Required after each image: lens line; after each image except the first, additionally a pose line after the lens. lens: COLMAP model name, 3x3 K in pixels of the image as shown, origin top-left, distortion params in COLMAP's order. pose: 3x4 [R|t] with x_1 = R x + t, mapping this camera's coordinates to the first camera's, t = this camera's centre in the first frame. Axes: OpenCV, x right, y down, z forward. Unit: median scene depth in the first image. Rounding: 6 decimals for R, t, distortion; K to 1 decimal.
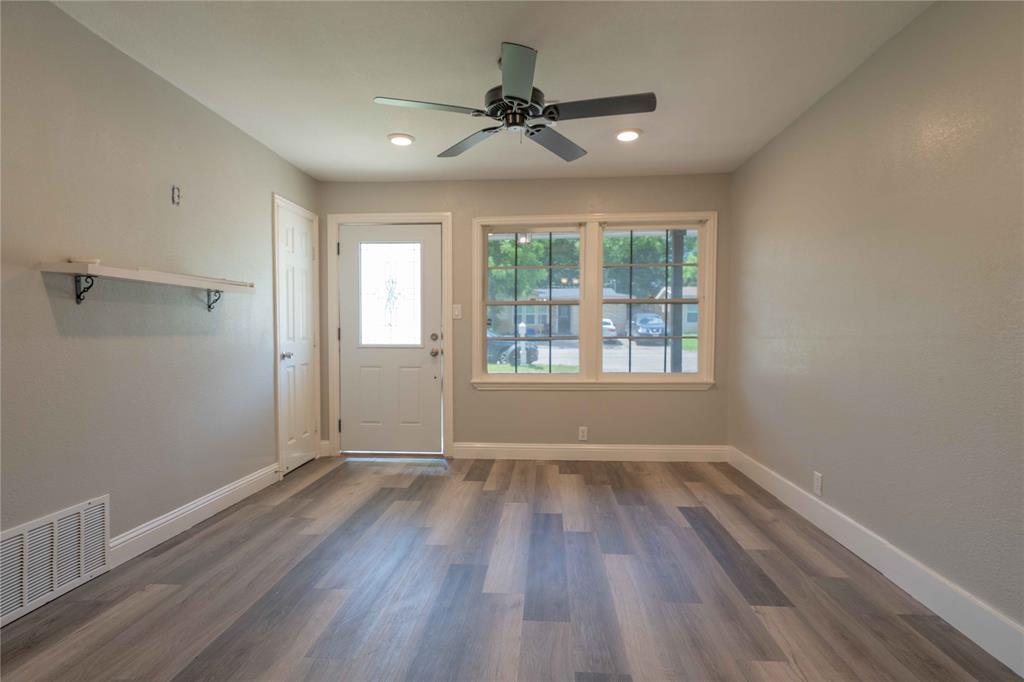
lens RADIAL K [[530.8, 0, 512.0], [0, 530.8, 341.0], [0, 0, 1]] dist [0.001796, -0.000730]
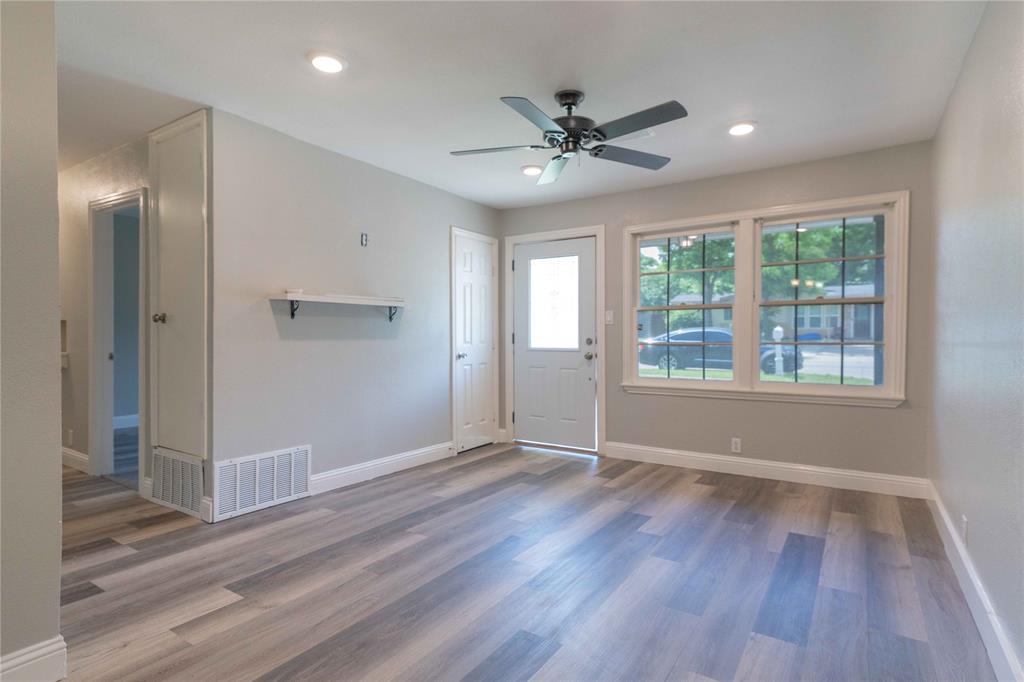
lens RADIAL K [[530.8, 0, 512.0], [0, 530.8, 341.0], [0, 0, 1]] dist [0.001796, -0.000730]
pose [[0.867121, 0.005188, -0.498070, 0.348881], [-0.009077, 0.999944, -0.005387, -0.002127], [0.498014, 0.009192, 0.867120, -0.015577]]
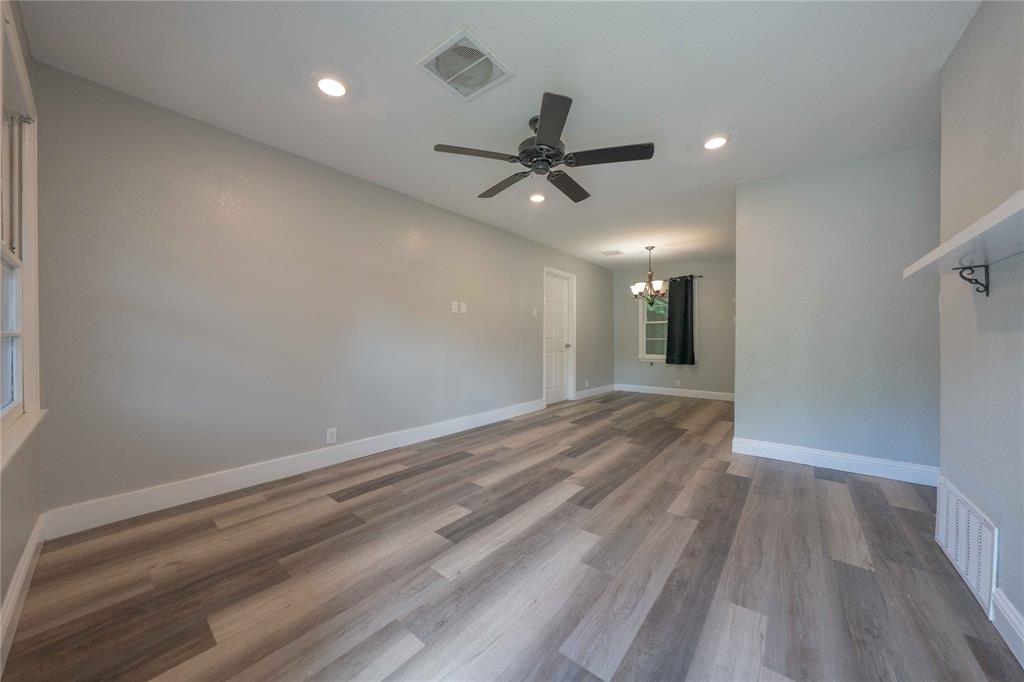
lens RADIAL K [[349.8, 0, 512.0], [0, 349.8, 341.0], [0, 0, 1]] dist [-0.032220, 0.006517]
pose [[-0.810572, -0.009354, 0.585564, -0.334125], [0.004810, 0.999732, 0.022630, -0.007568], [-0.585619, 0.021160, -0.810310, 1.328278]]
